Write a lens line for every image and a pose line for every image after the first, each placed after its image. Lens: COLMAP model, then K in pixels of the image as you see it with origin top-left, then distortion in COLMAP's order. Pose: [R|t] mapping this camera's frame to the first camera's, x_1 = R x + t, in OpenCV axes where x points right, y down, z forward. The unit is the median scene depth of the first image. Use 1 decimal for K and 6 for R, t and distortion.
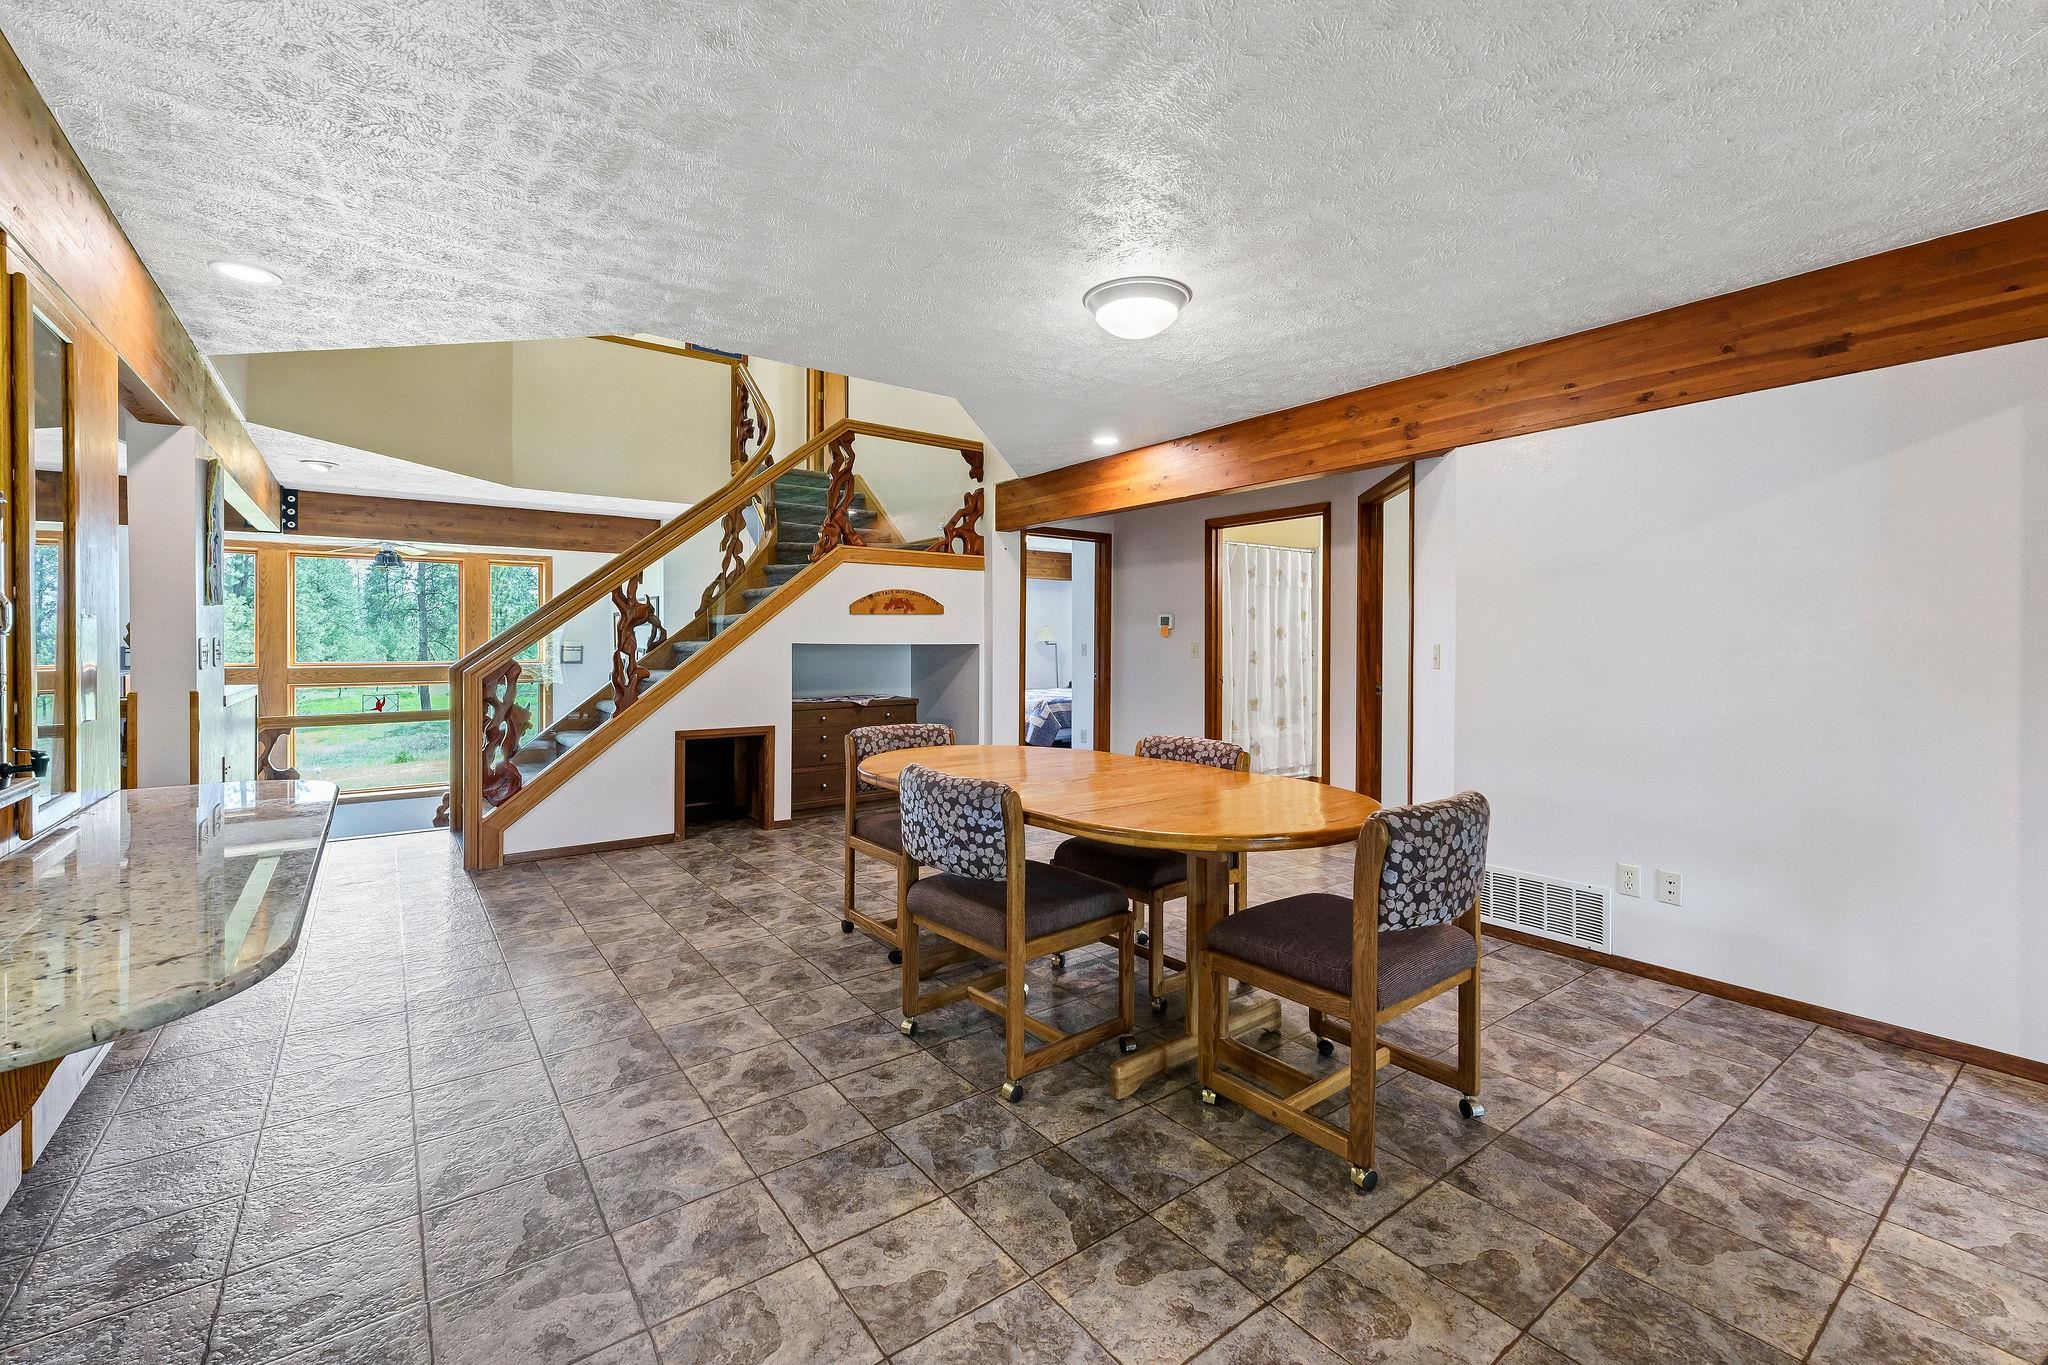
lens RADIAL K [[856.1, 0, 1011.0], [0, 856.1, 646.3], [0, 0, 1]] dist [-0.000213, -0.000022]
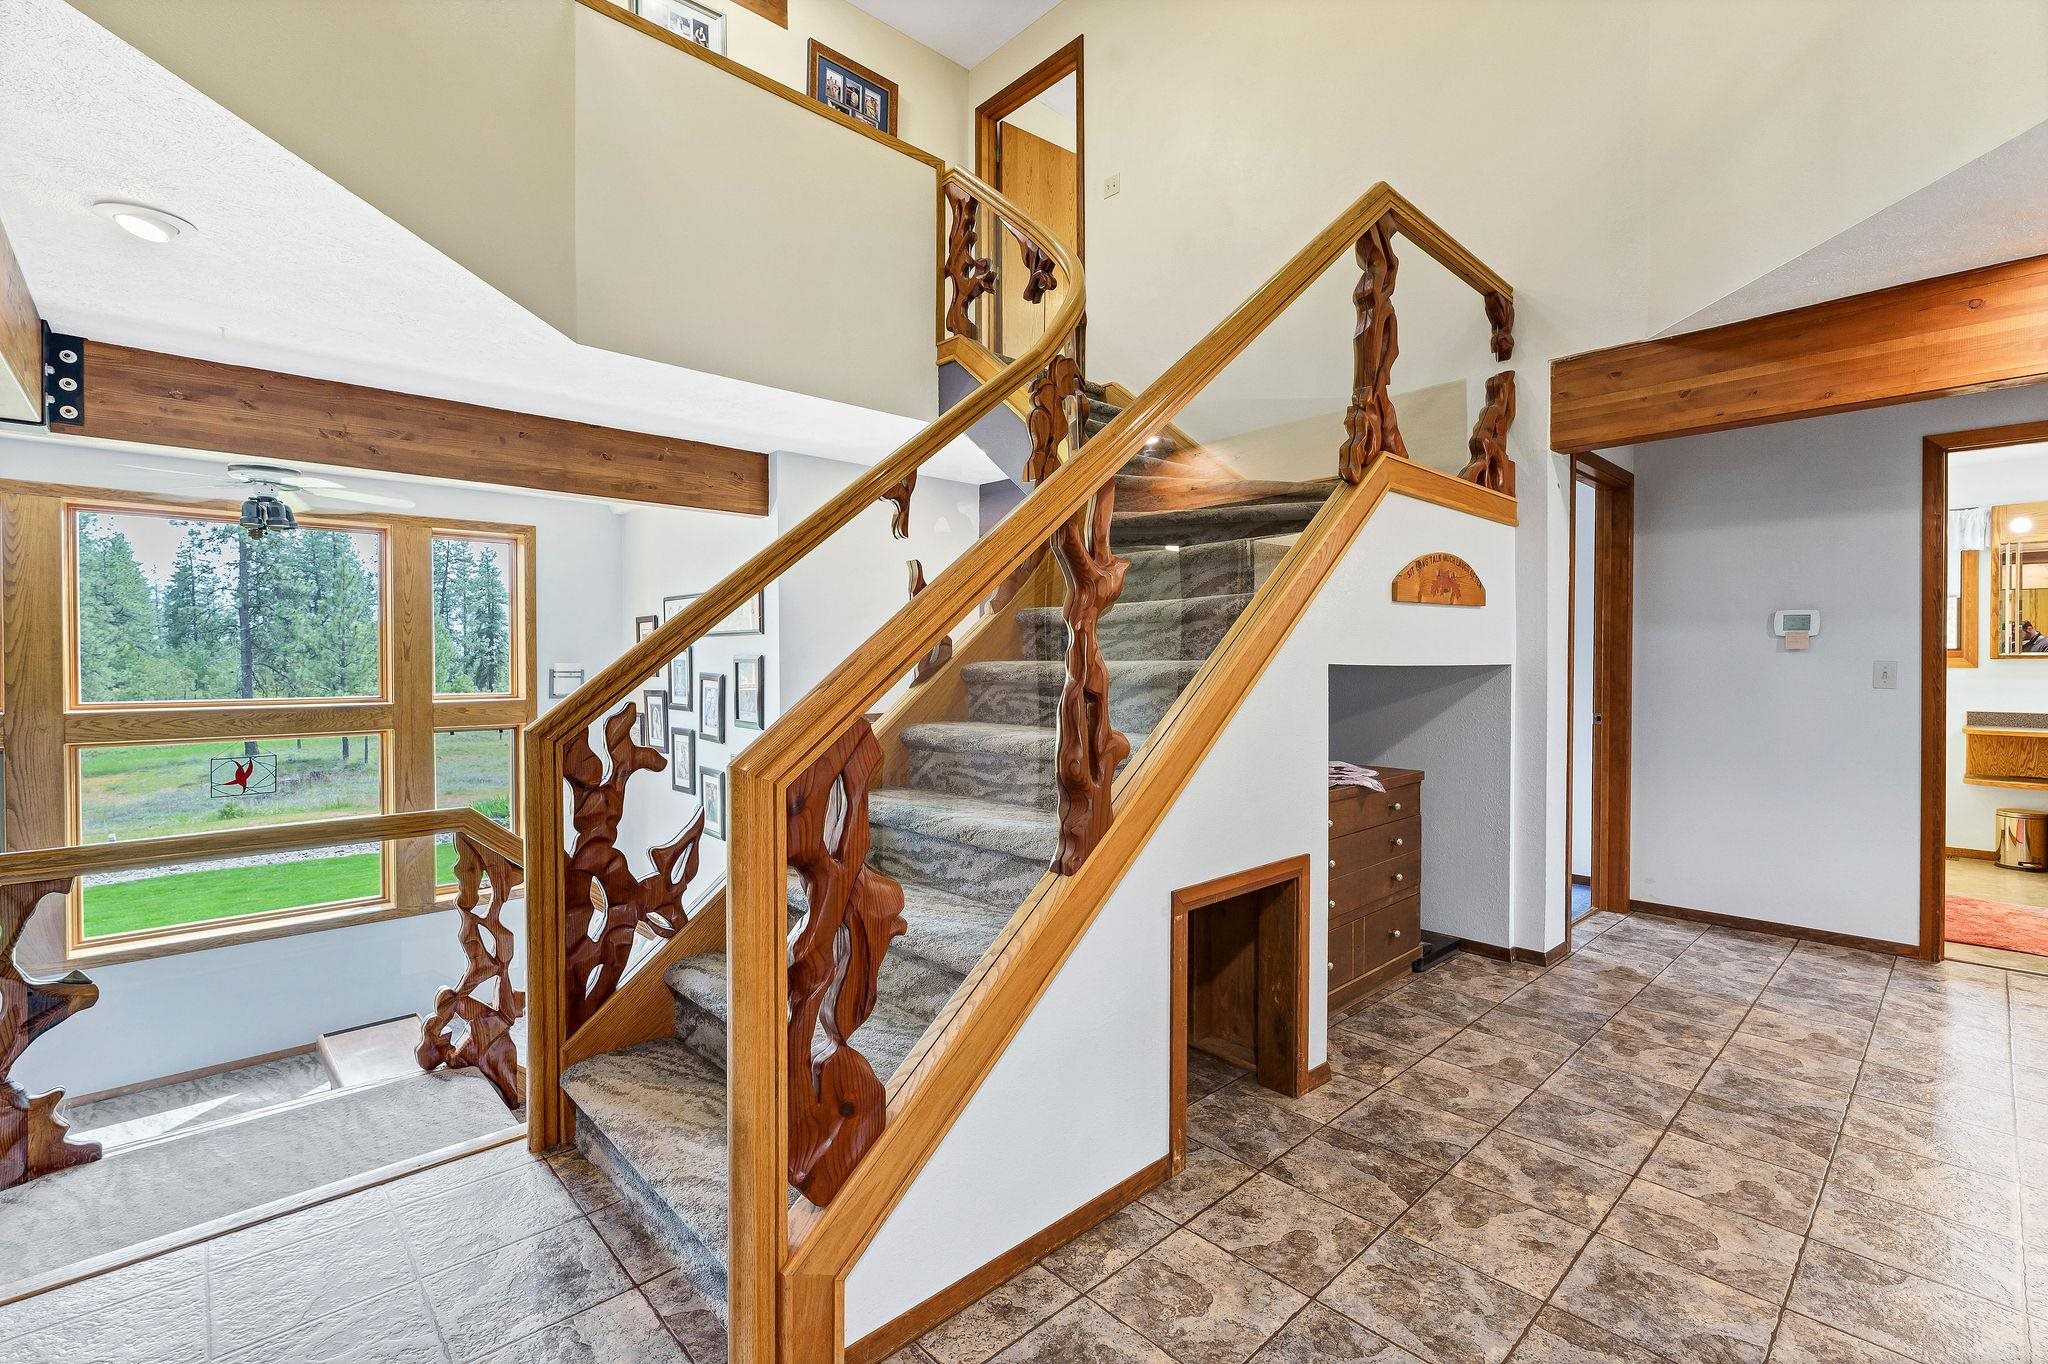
lens RADIAL K [[902.4, 0, 1024.0], [0, 902.4, 671.5], [0, 0, 1]] dist [-0.002990, -0.000616]
pose [[0.993284, -0.005297, 0.115581, -0.363583], [0.004662, 0.999973, 0.005758, -0.002376], [-0.115609, -0.005180, 0.993281, 0.432356]]
